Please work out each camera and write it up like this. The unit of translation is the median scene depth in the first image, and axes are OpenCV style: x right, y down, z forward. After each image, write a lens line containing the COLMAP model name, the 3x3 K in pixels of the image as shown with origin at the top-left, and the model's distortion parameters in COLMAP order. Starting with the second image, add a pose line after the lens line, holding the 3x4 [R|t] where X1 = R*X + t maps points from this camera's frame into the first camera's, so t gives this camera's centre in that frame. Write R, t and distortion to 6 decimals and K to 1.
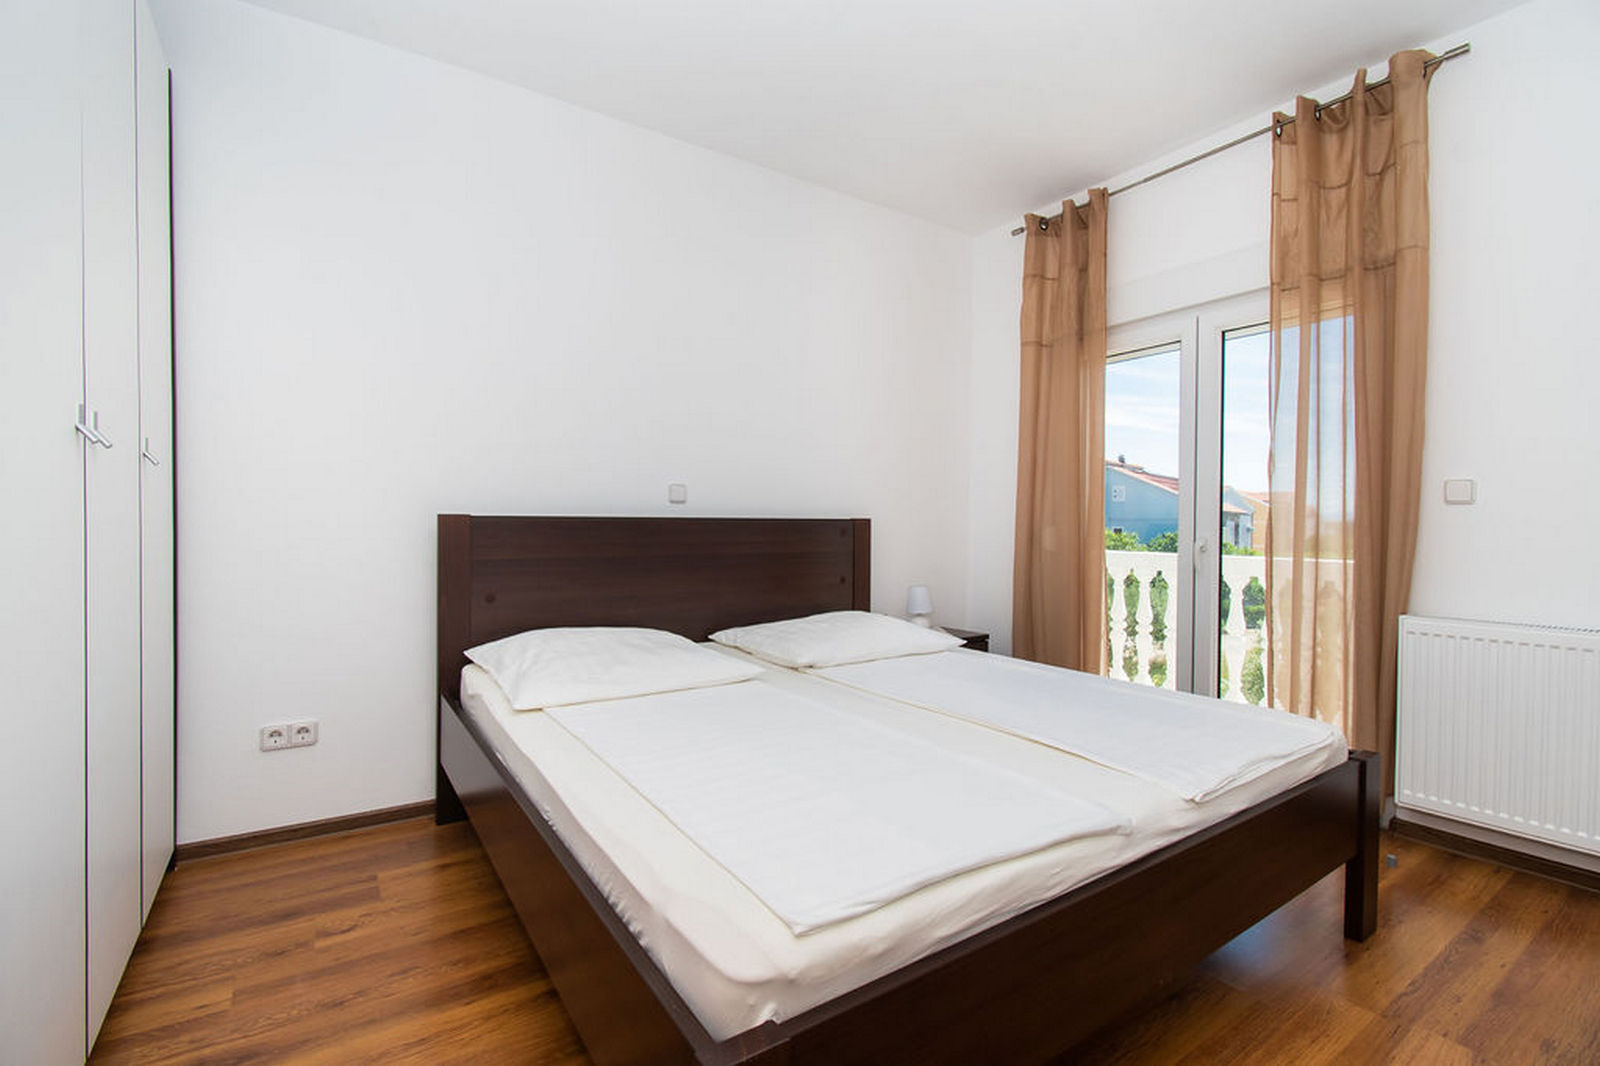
lens RADIAL K [[723.6, 0, 810.2], [0, 723.6, 530.6], [0, 0, 1]] dist [0.003045, -0.012719]
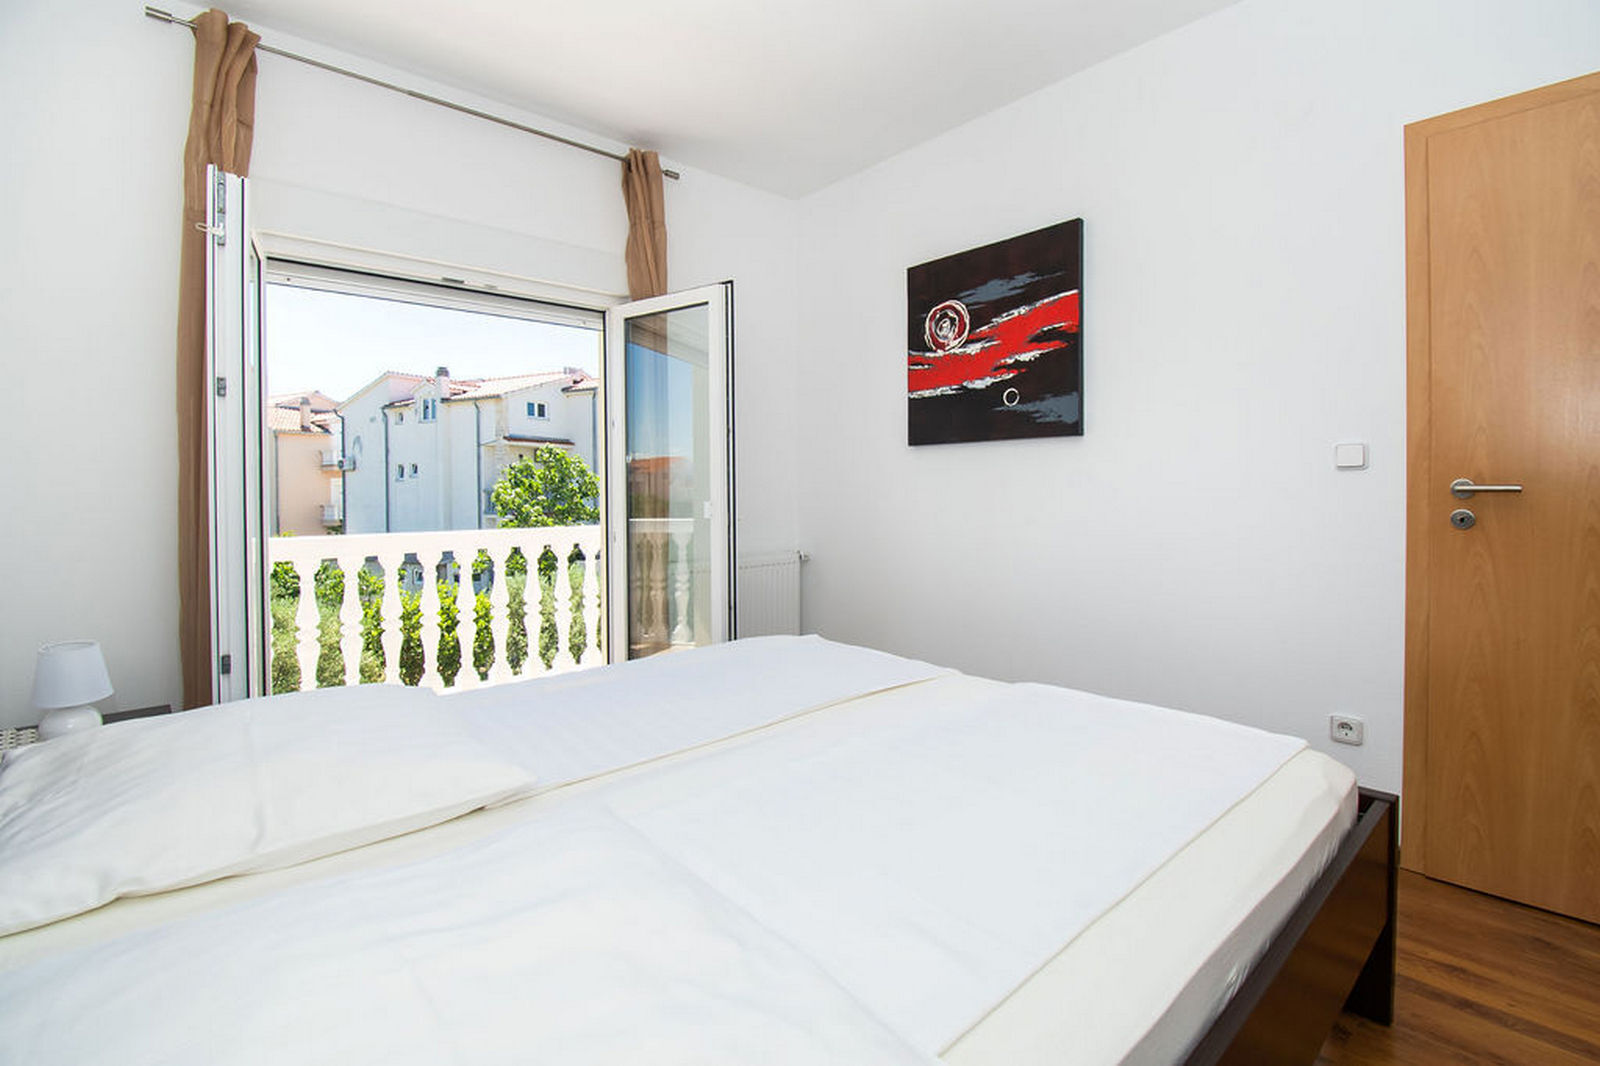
lens RADIAL K [[723.6, 0, 810.2], [0, 723.6, 530.6], [0, 0, 1]] dist [0.003045, -0.012719]
pose [[-0.129434, -0.042983, 0.990656, -0.508030], [0.025306, 0.998591, 0.046633, -0.000738], [-0.991265, 0.031106, -0.128164, 0.738450]]
